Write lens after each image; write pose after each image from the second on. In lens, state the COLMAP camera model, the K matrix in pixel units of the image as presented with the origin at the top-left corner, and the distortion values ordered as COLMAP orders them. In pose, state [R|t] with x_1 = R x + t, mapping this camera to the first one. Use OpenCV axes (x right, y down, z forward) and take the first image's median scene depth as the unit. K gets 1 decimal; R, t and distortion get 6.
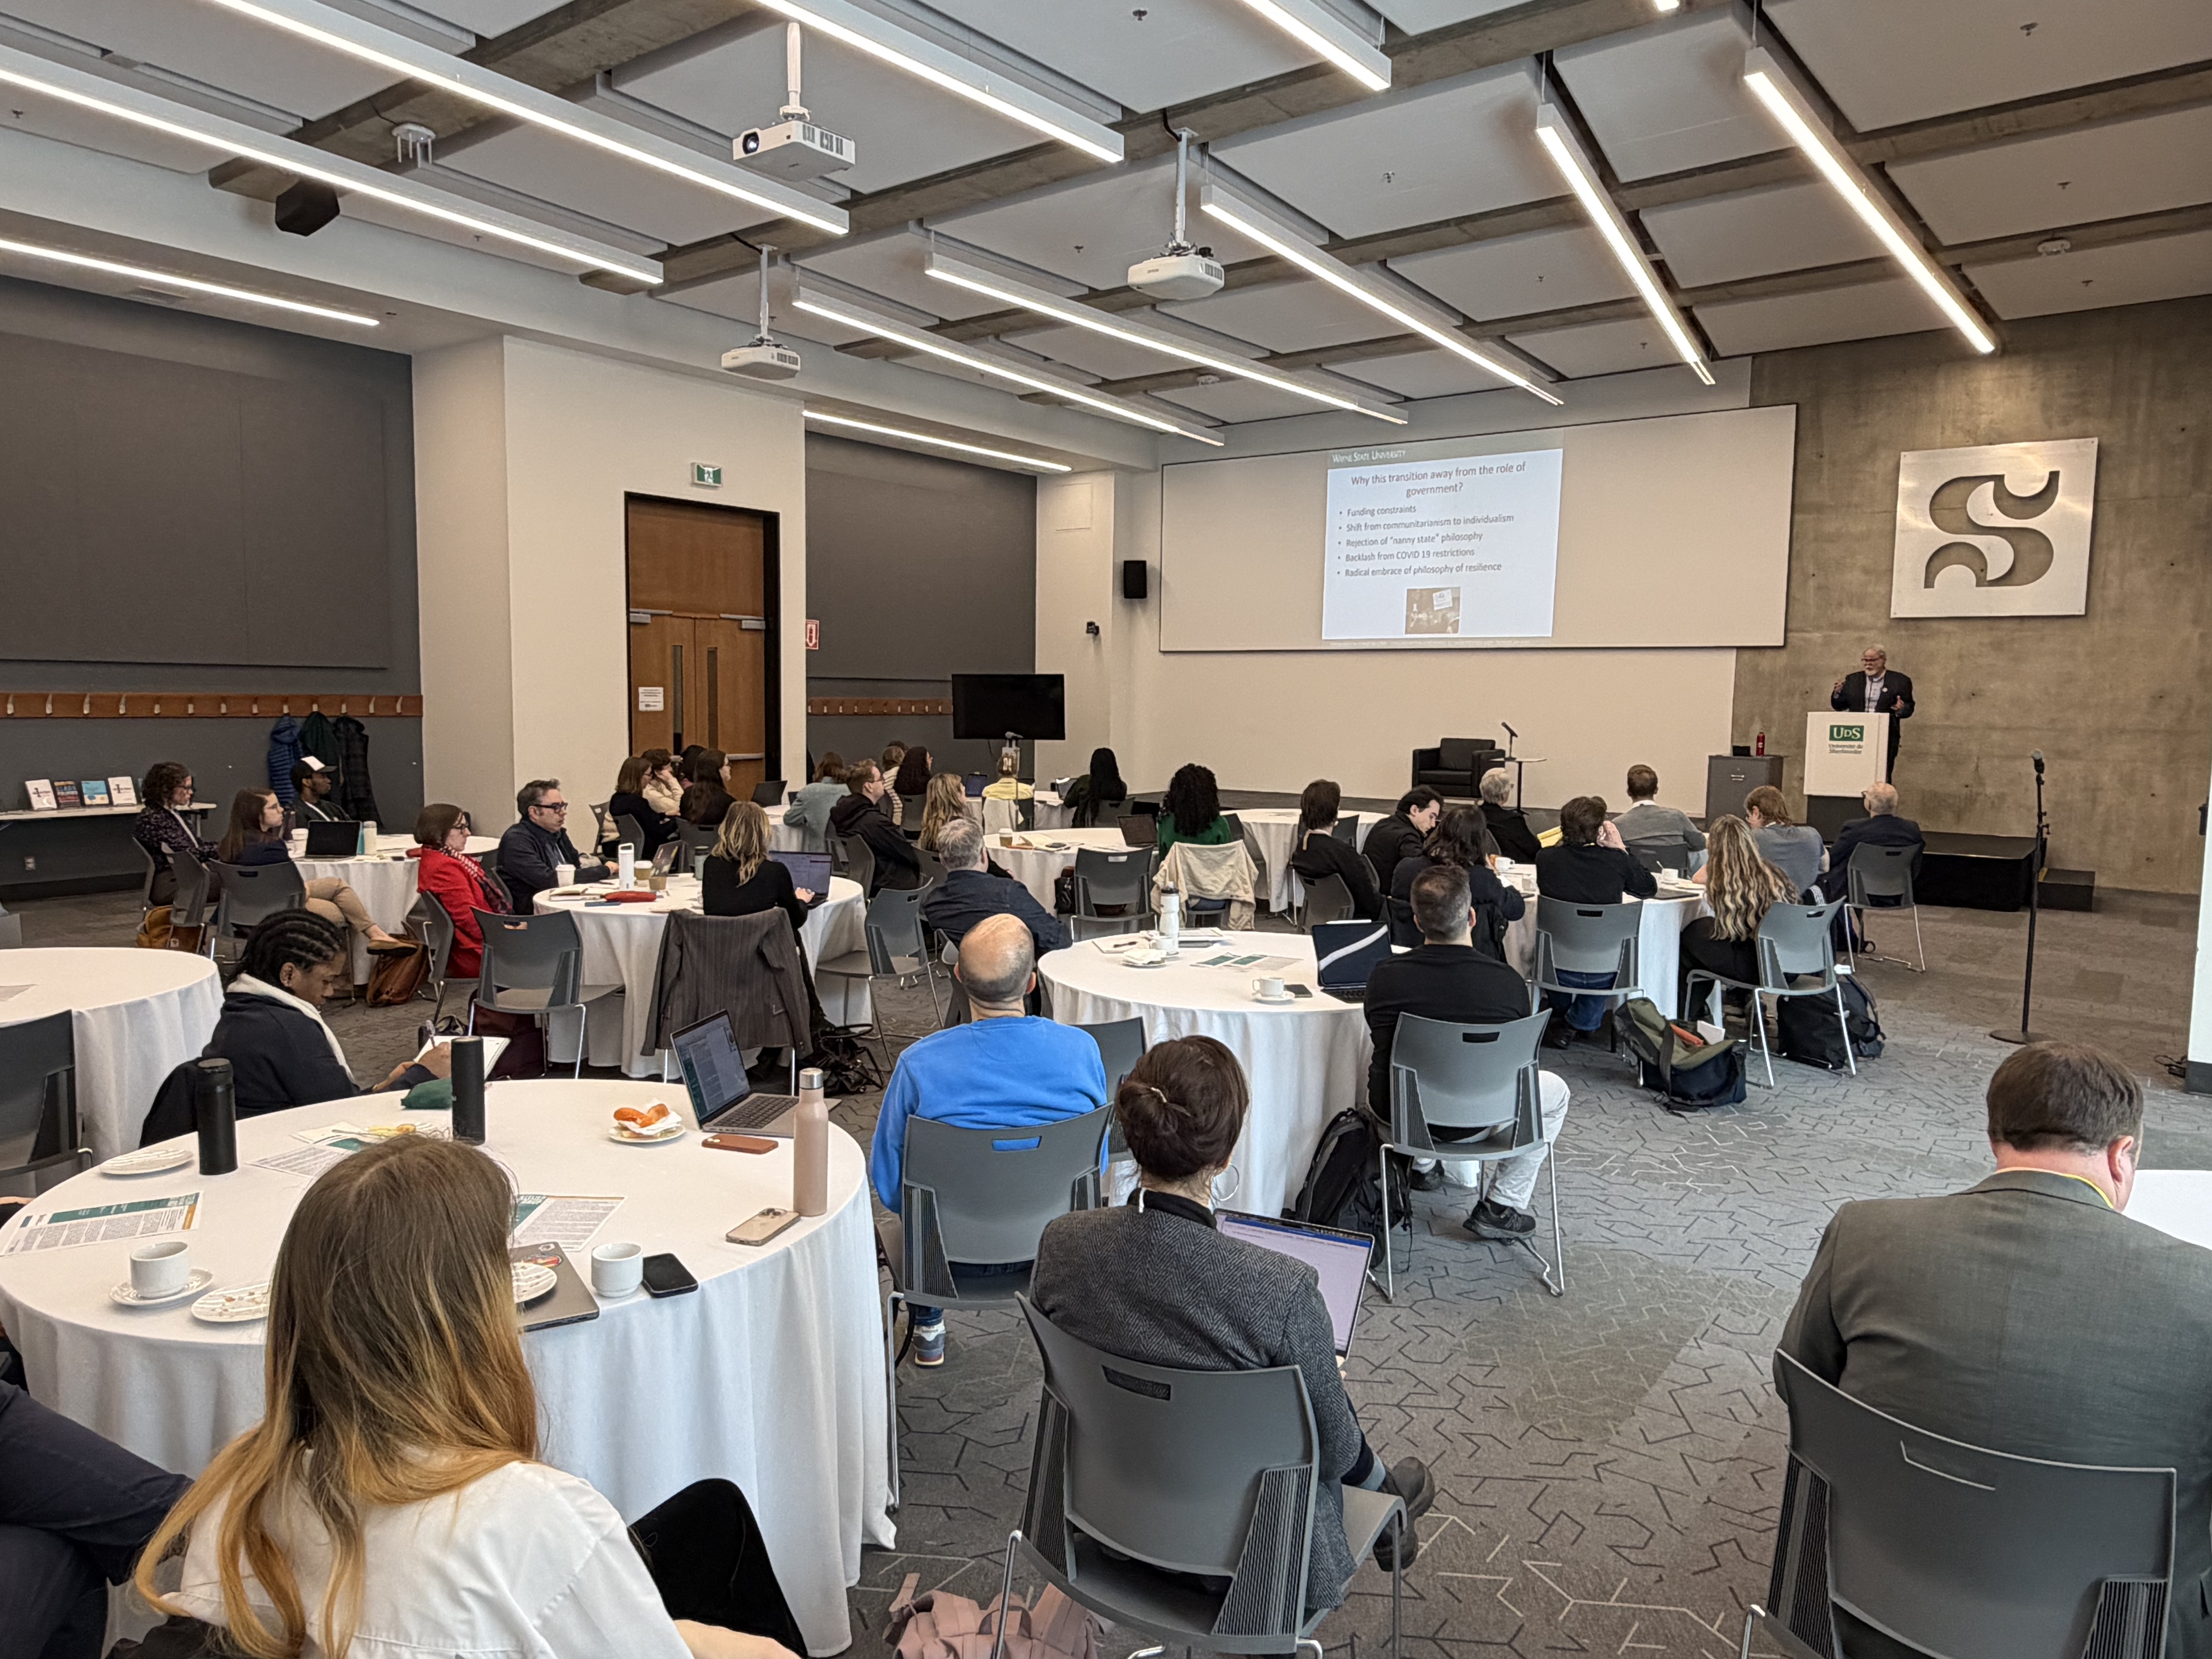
lens RADIAL K [[1496.8, 0, 1106.0], [0, 1496.8, 829.5], [0, 0, 1]] dist [0.004918, 0.000790]
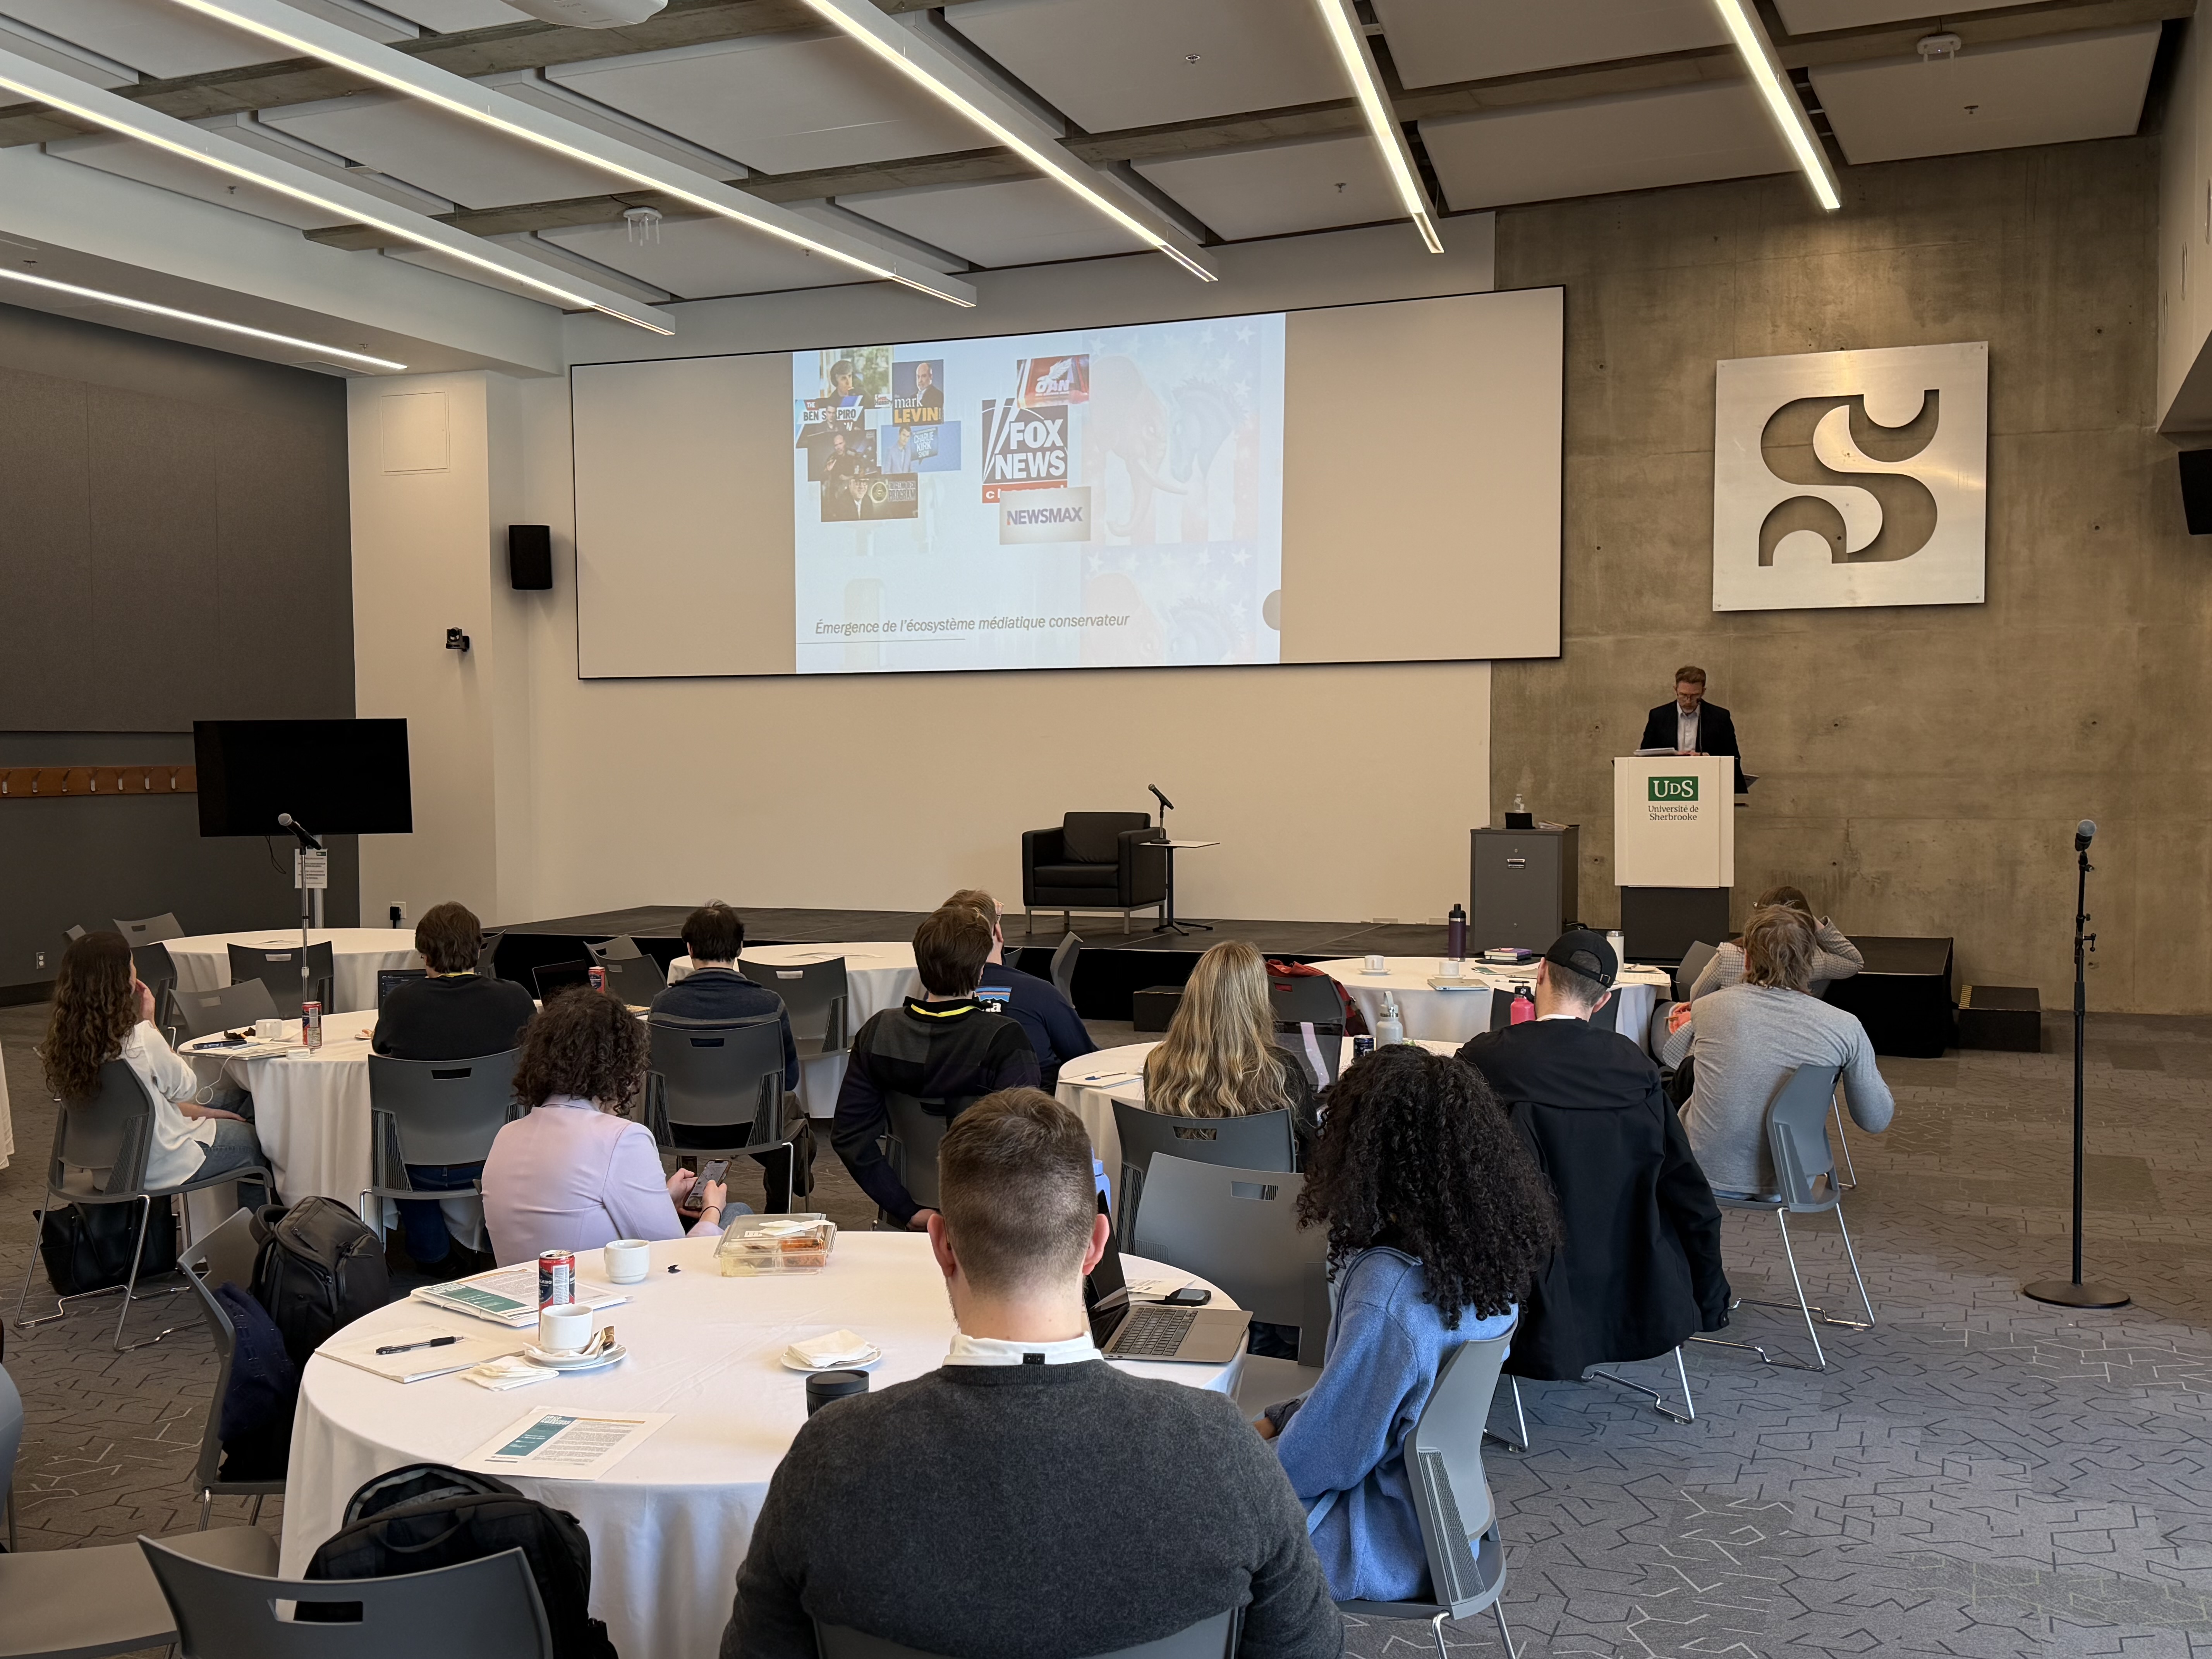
lens RADIAL K [[2248.5, 0, 1106.0], [0, 2248.5, 829.5], [0, 0, 1]] dist [0.261137, -0.612991]
pose [[0.965909, -0.029356, 0.257210, 0.005376], [0.043087, 0.997922, -0.047914, -0.009302], [-0.255269, 0.057363, 0.965167, 0.107006]]
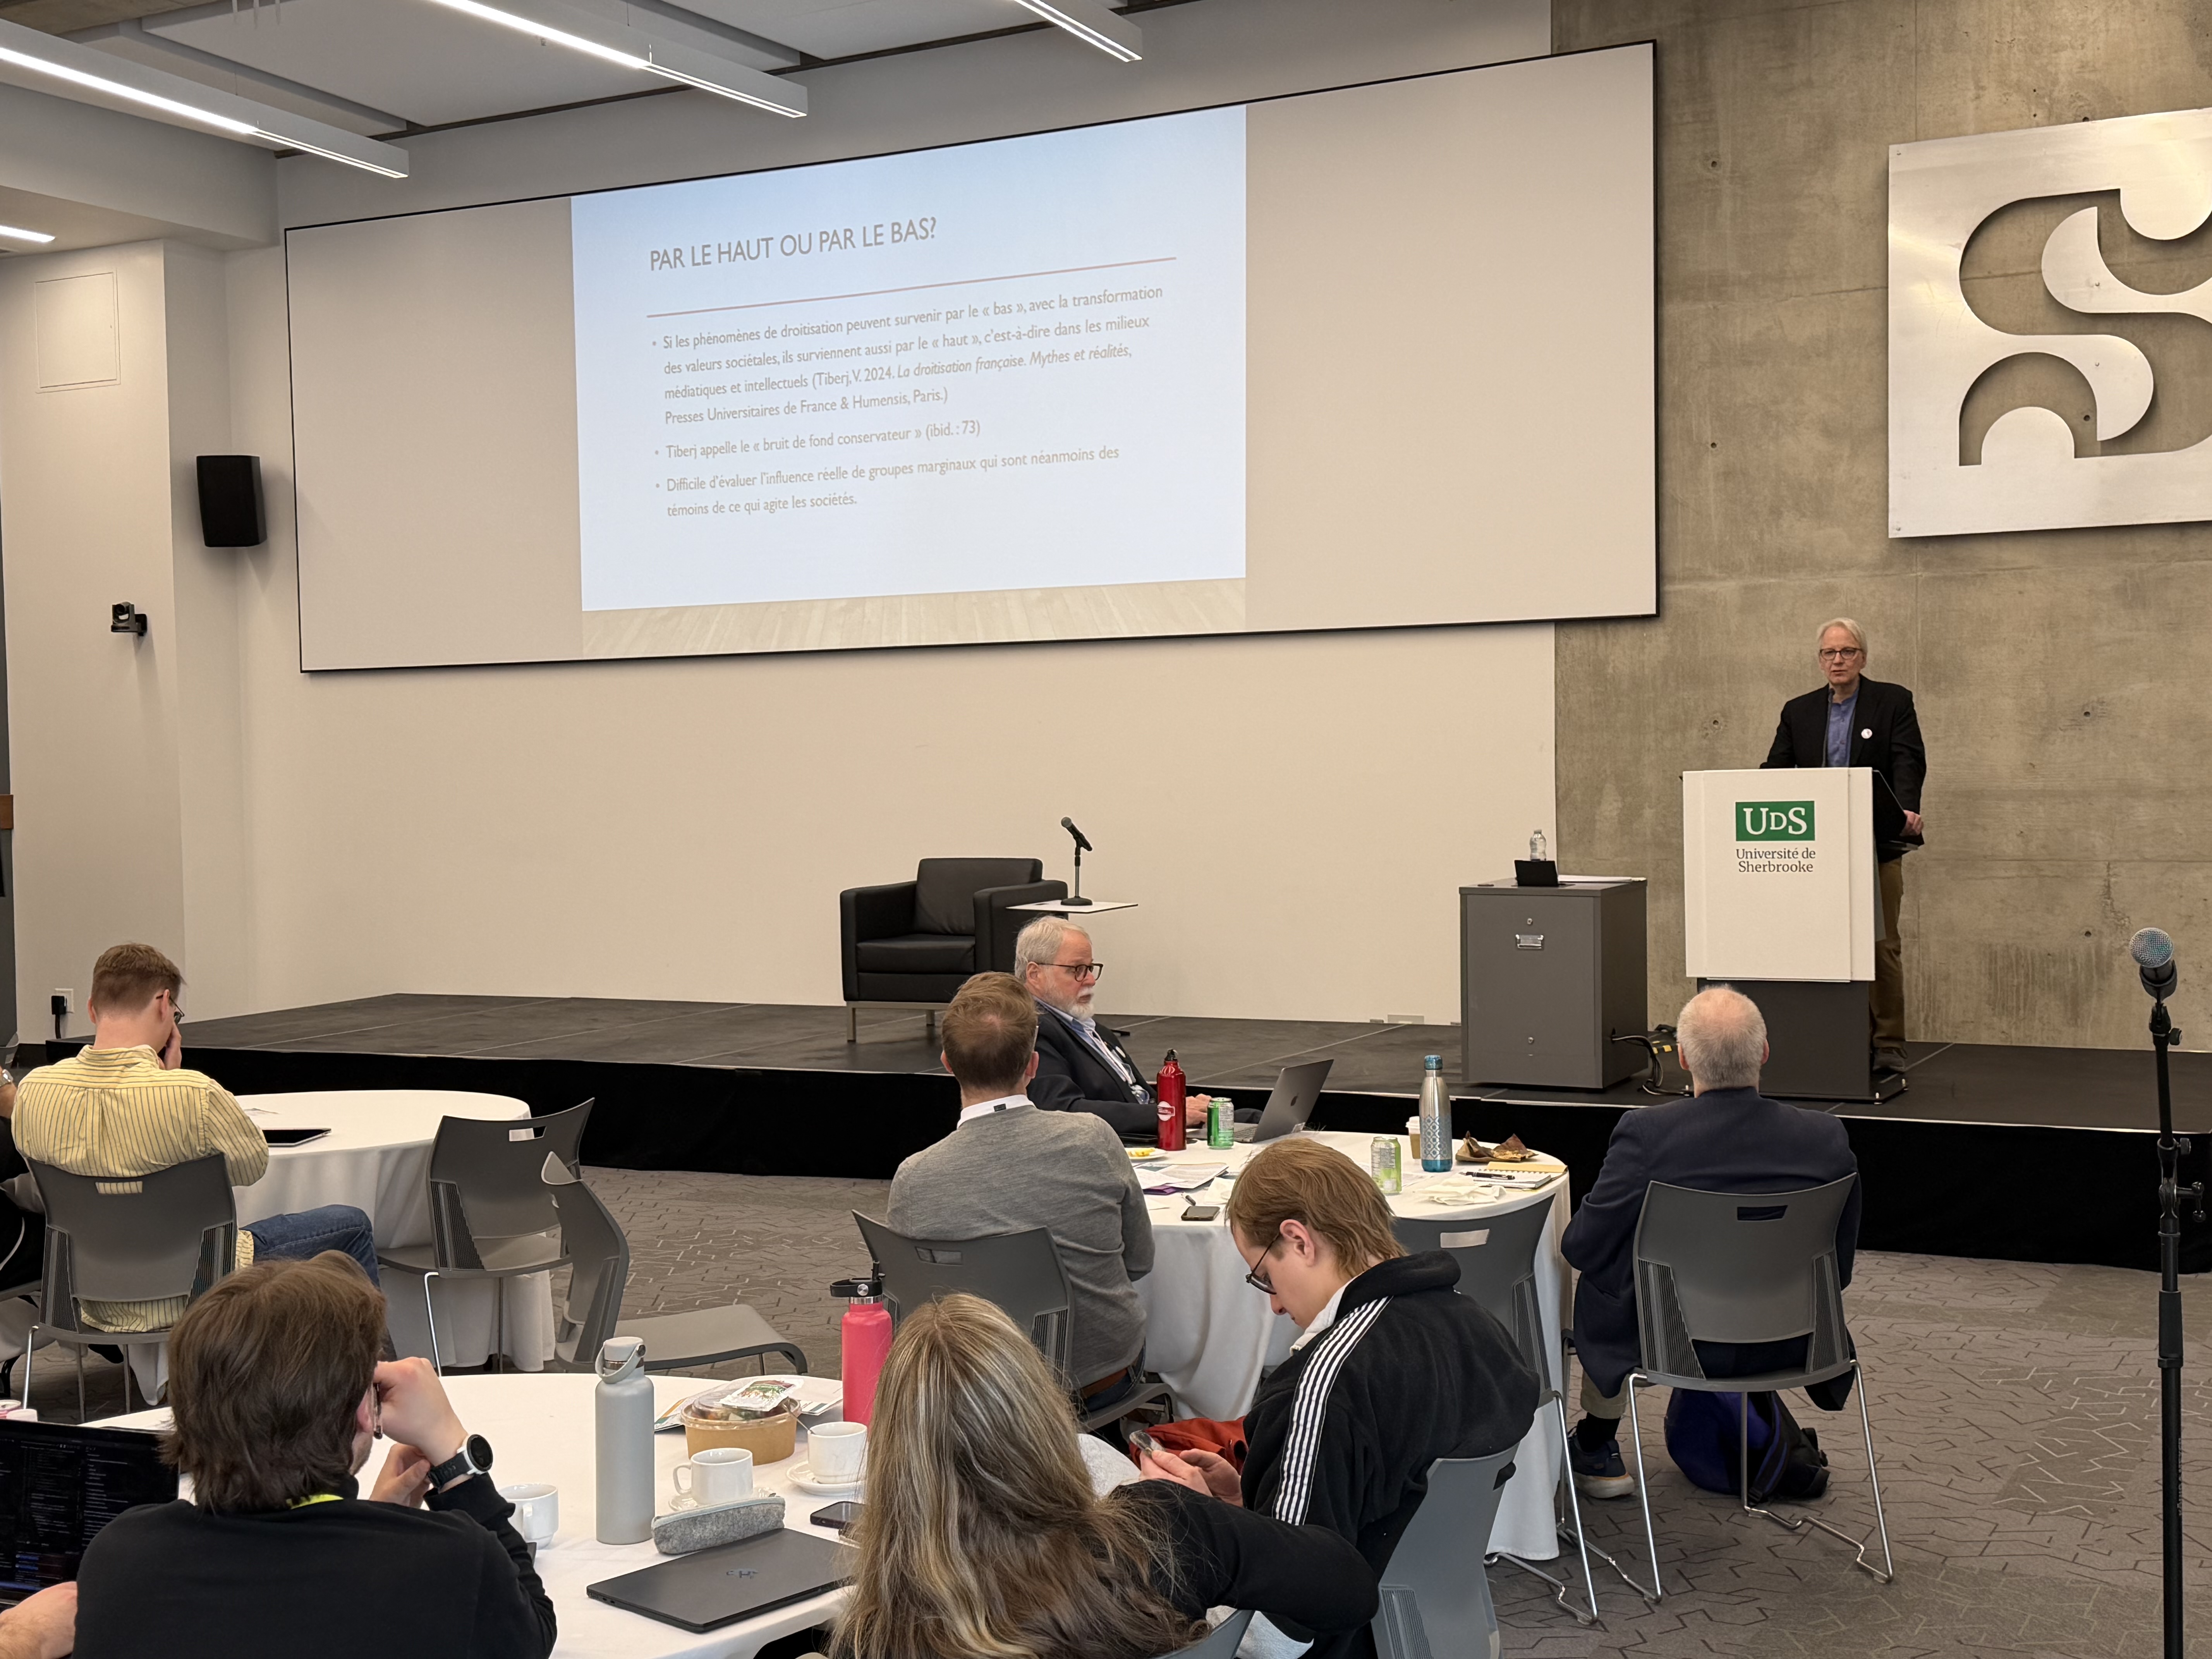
lens RADIAL K [[2711.7, 0, 1106.0], [0, 2711.7, 829.5], [0, 0, 1]] dist [0.228158, -0.531256]
pose [[0.987636, -0.036745, 0.152396, 0.189759], [0.046469, 0.997071, -0.060746, -0.023683], [-0.149718, 0.067076, 0.986451, 0.282055]]
